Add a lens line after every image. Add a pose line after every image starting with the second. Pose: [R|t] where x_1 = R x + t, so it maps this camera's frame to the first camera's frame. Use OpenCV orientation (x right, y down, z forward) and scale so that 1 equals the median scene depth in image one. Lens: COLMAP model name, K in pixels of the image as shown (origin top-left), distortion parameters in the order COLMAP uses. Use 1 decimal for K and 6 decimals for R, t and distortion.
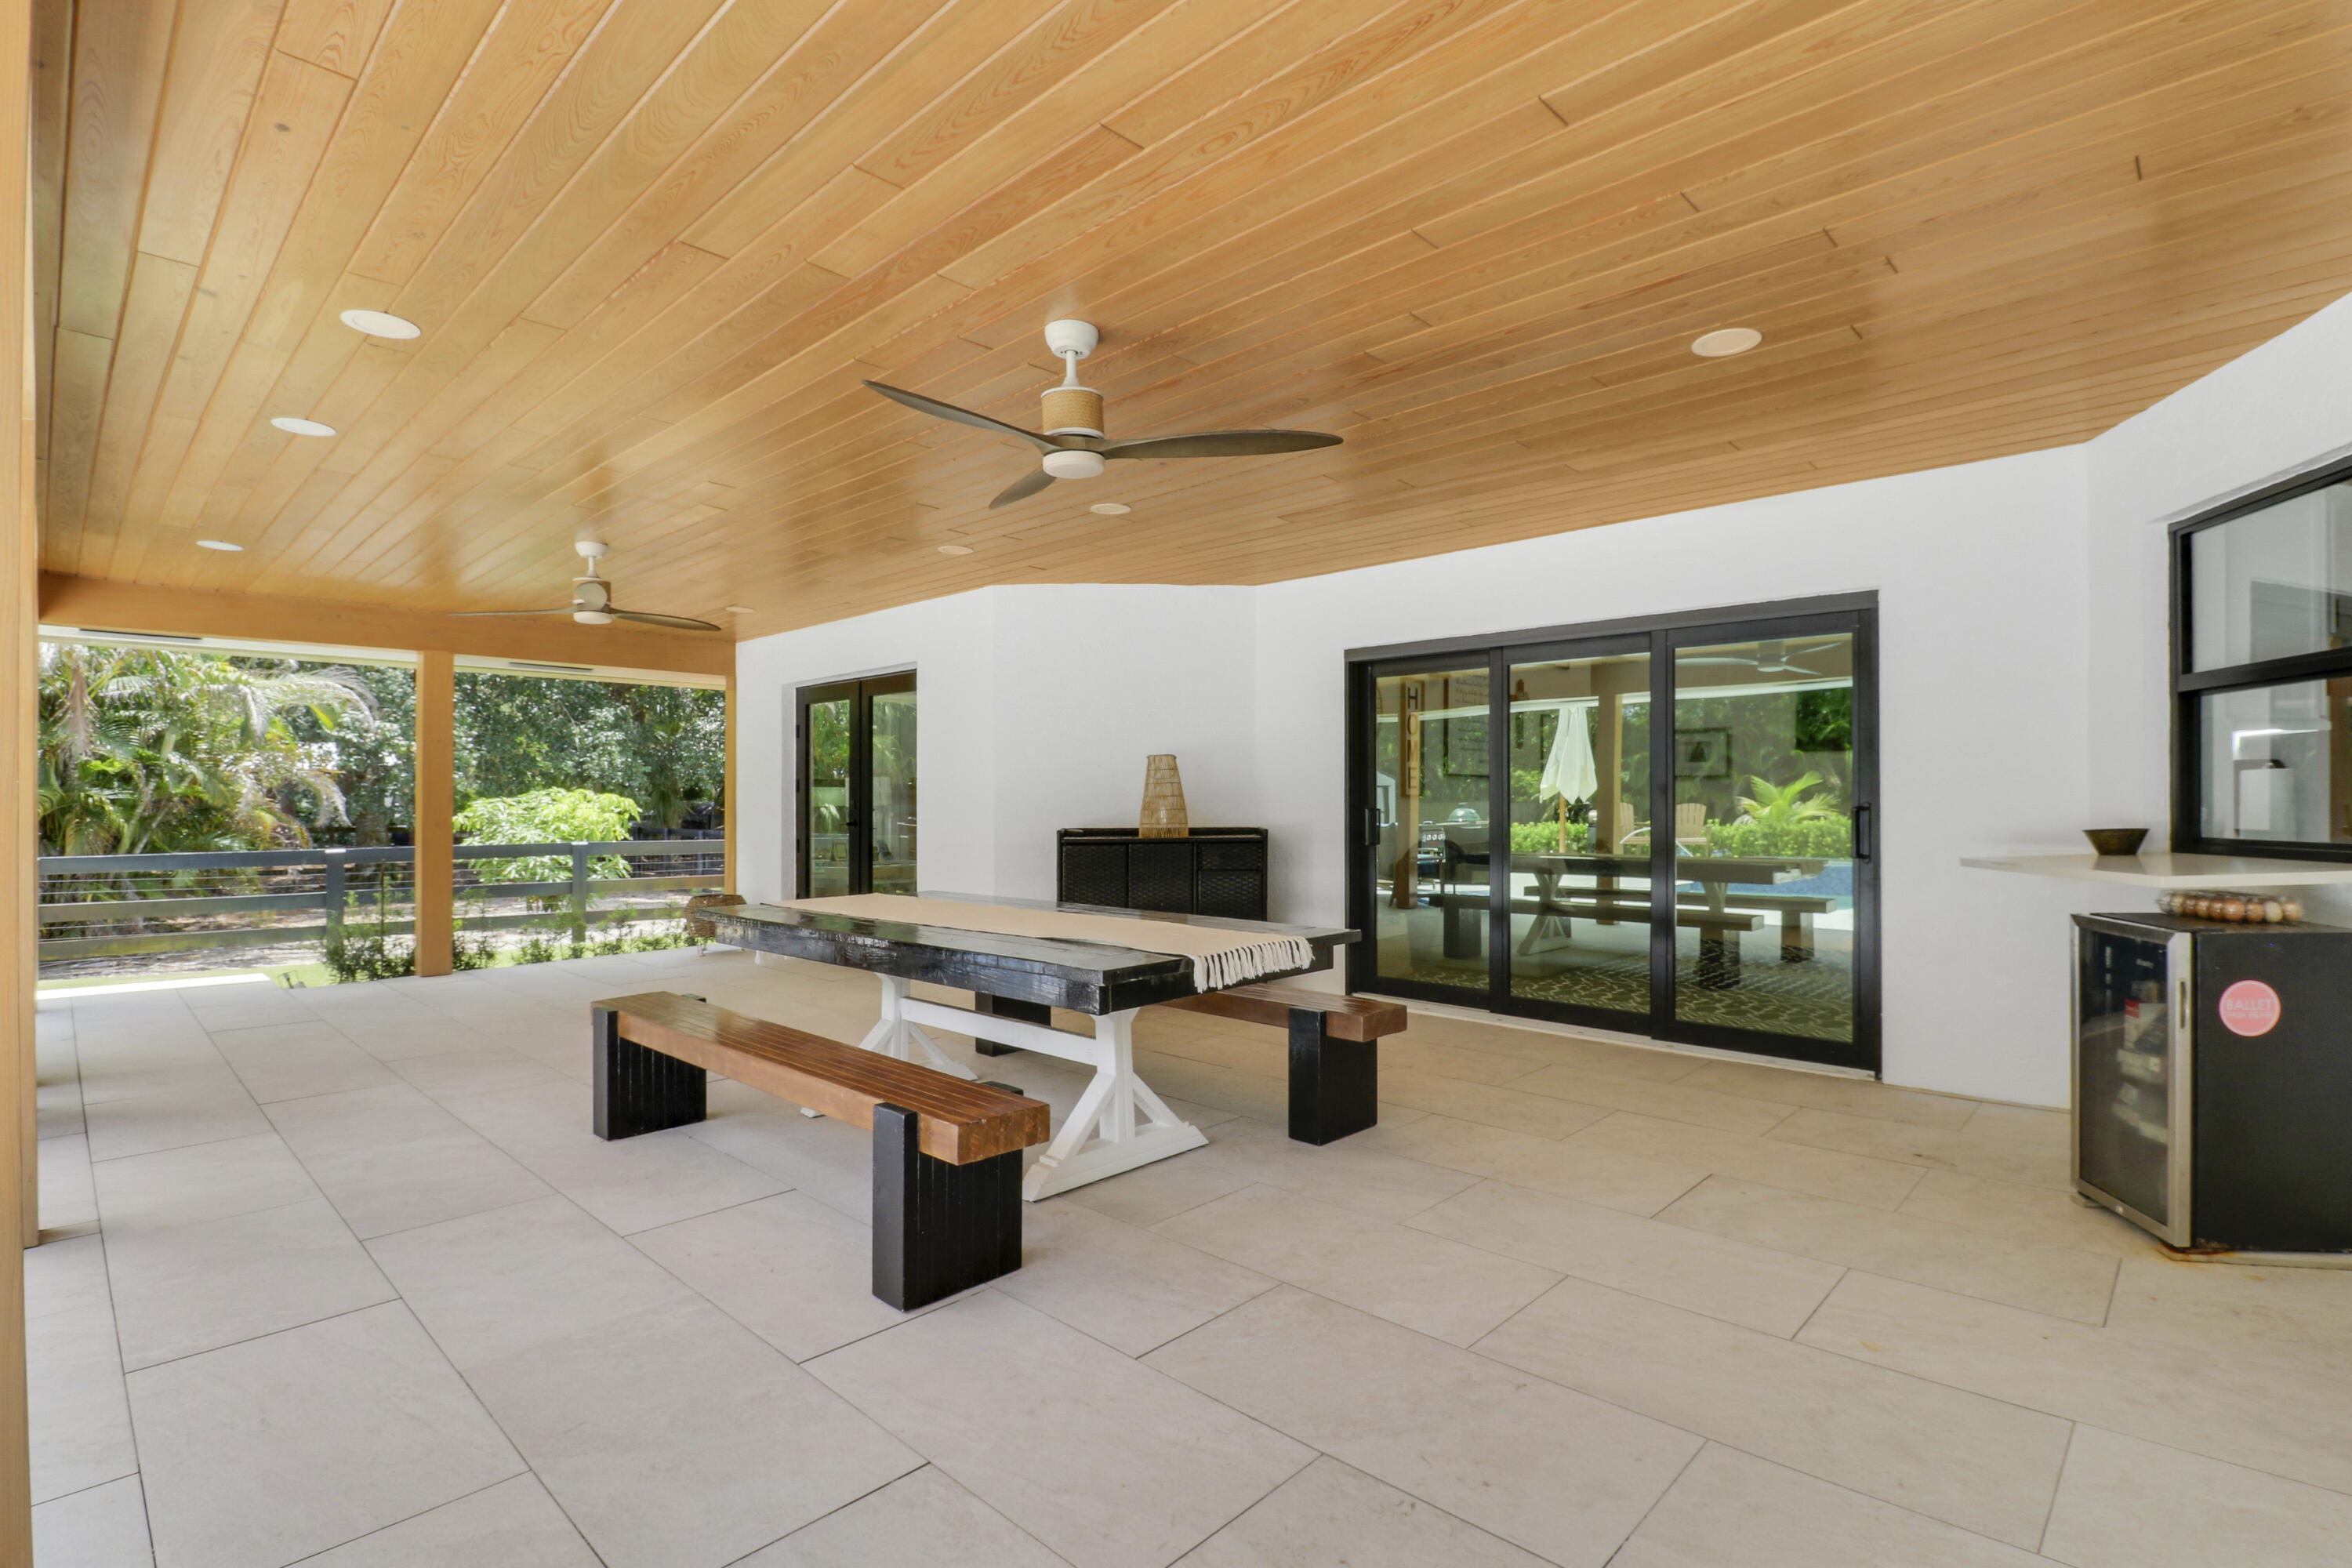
lens RADIAL K [[1093.4, 0, 1181.5], [0, 1093.4, 798.6], [0, 0, 1]] dist [-0.014531, -0.001288]
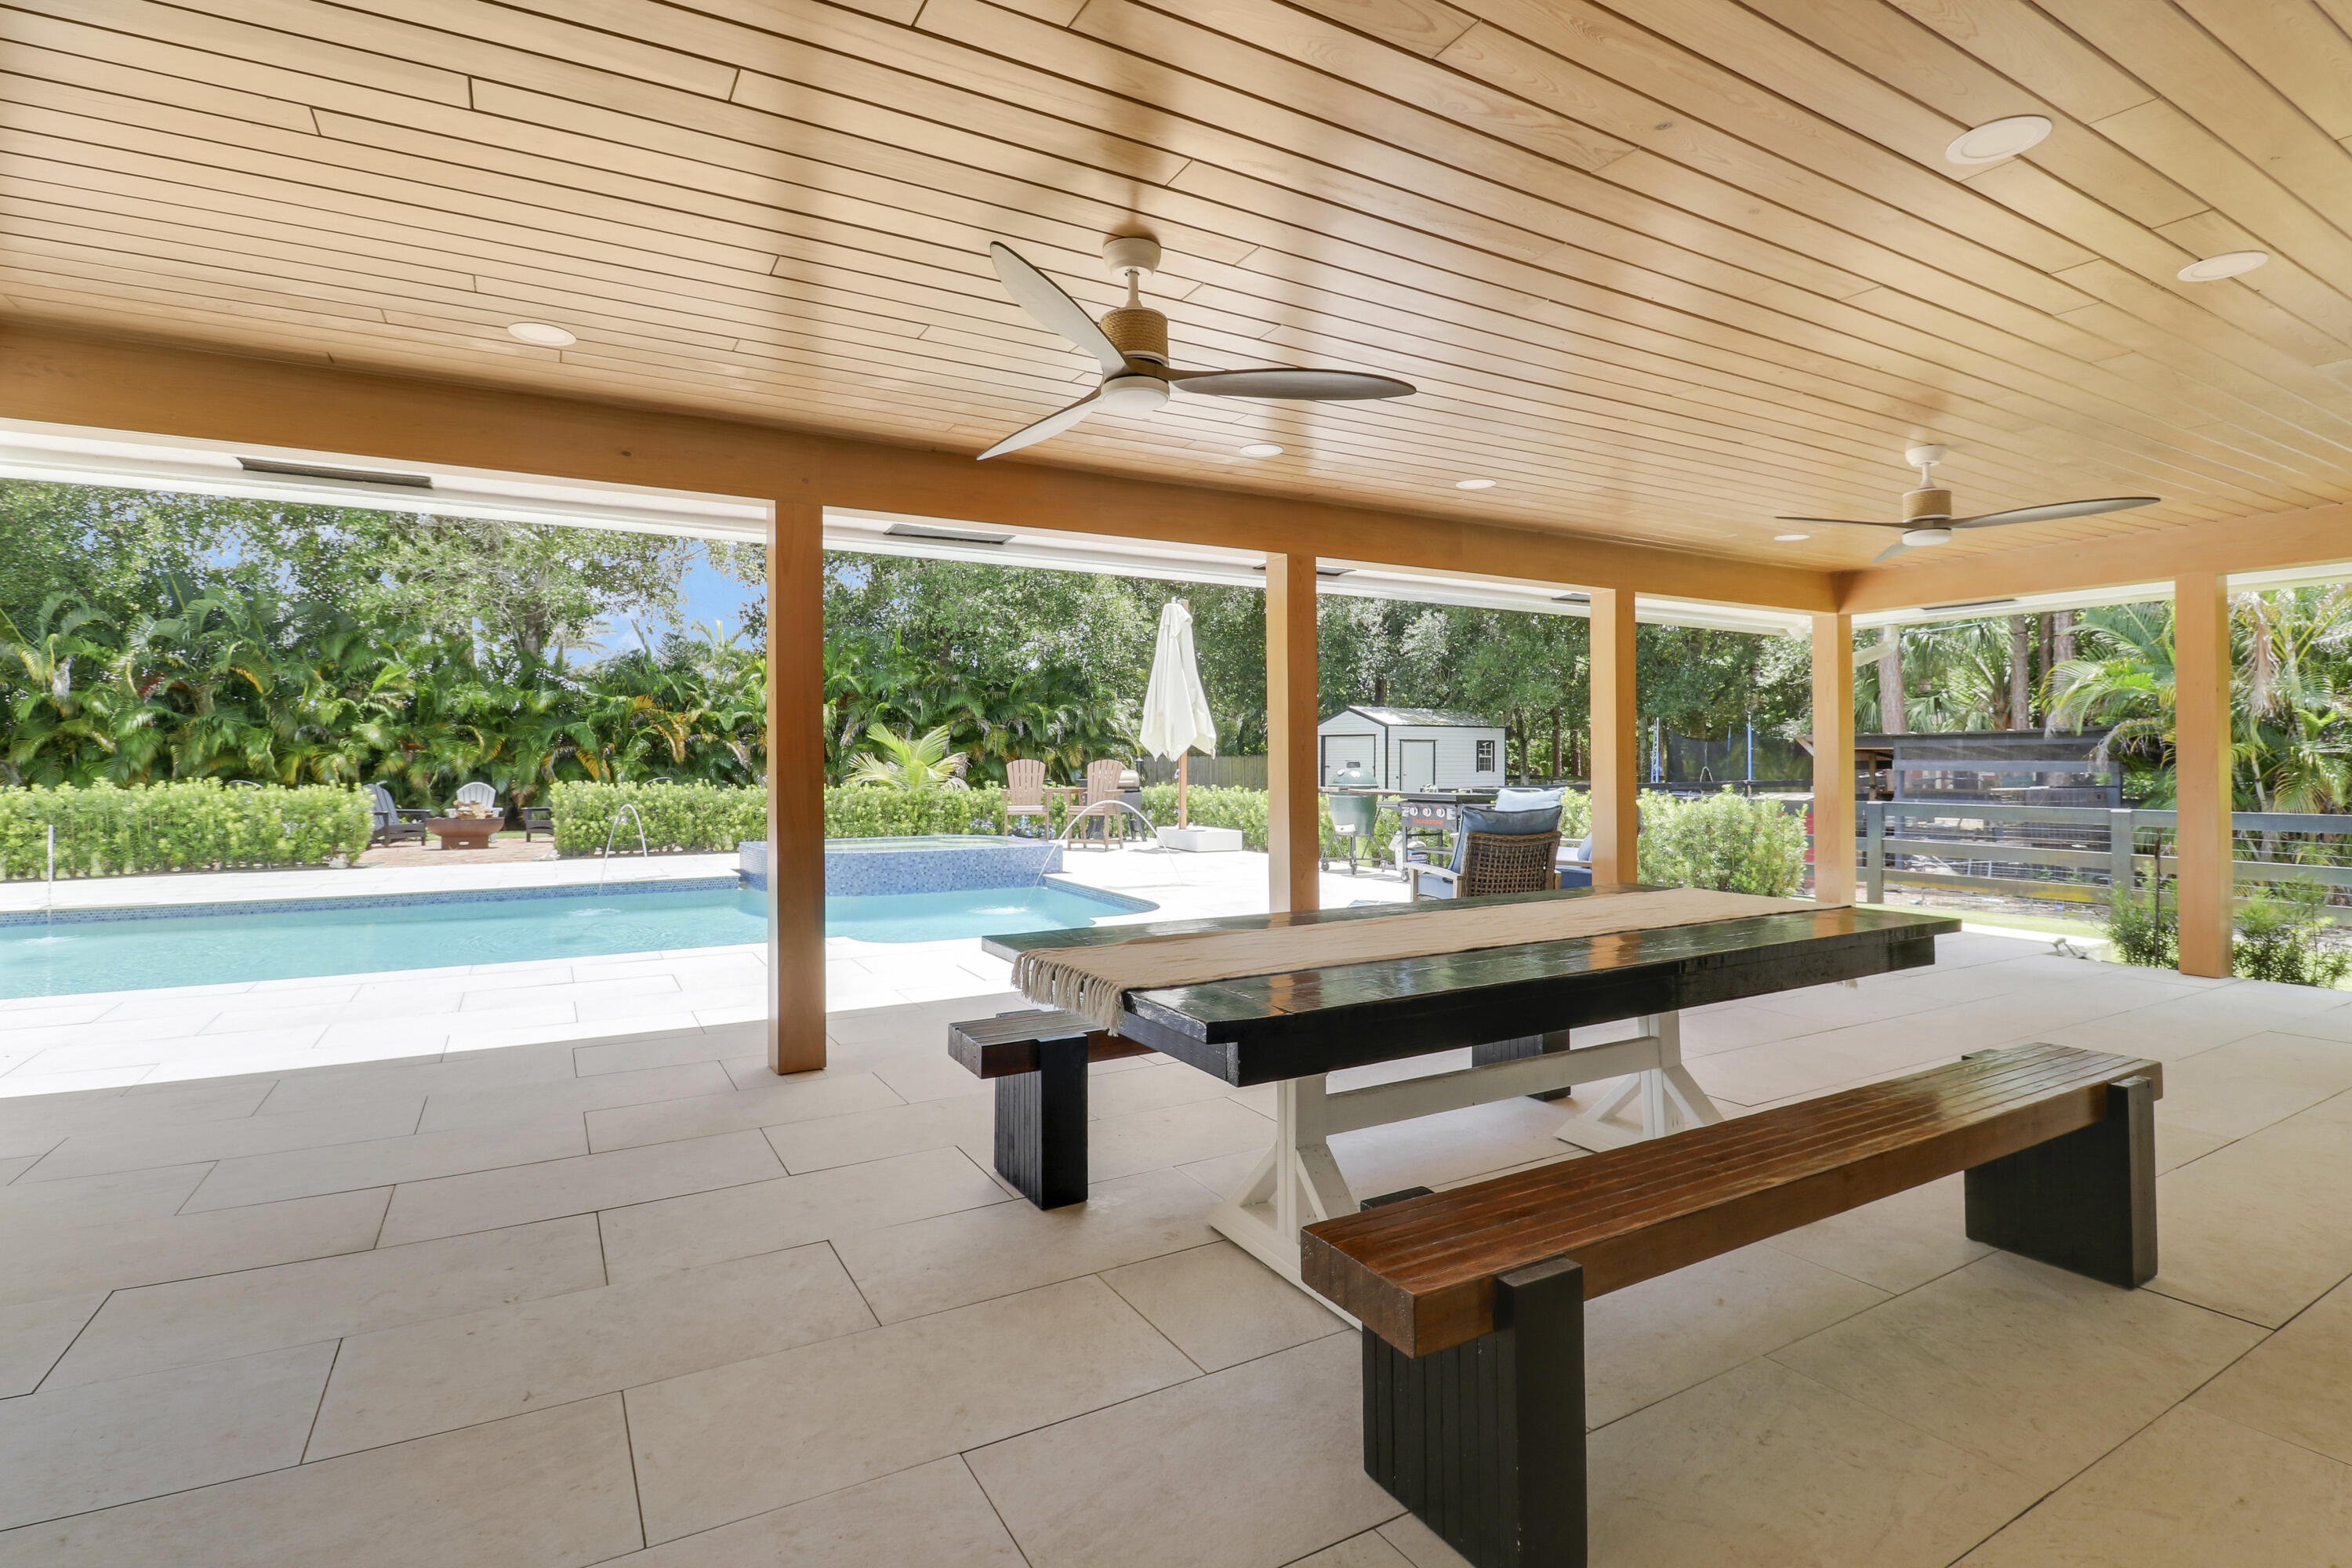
lens RADIAL K [[1093.4, 0, 1164.1], [0, 1093.4, 744.9], [0, 0, 1]] dist [-0.014531, -0.001288]
pose [[-0.284063, -0.022876, -0.958533, 0.397776], [0.016127, 0.999460, -0.028633, 0.004617], [0.958670, -0.023592, -0.283541, 0.674160]]
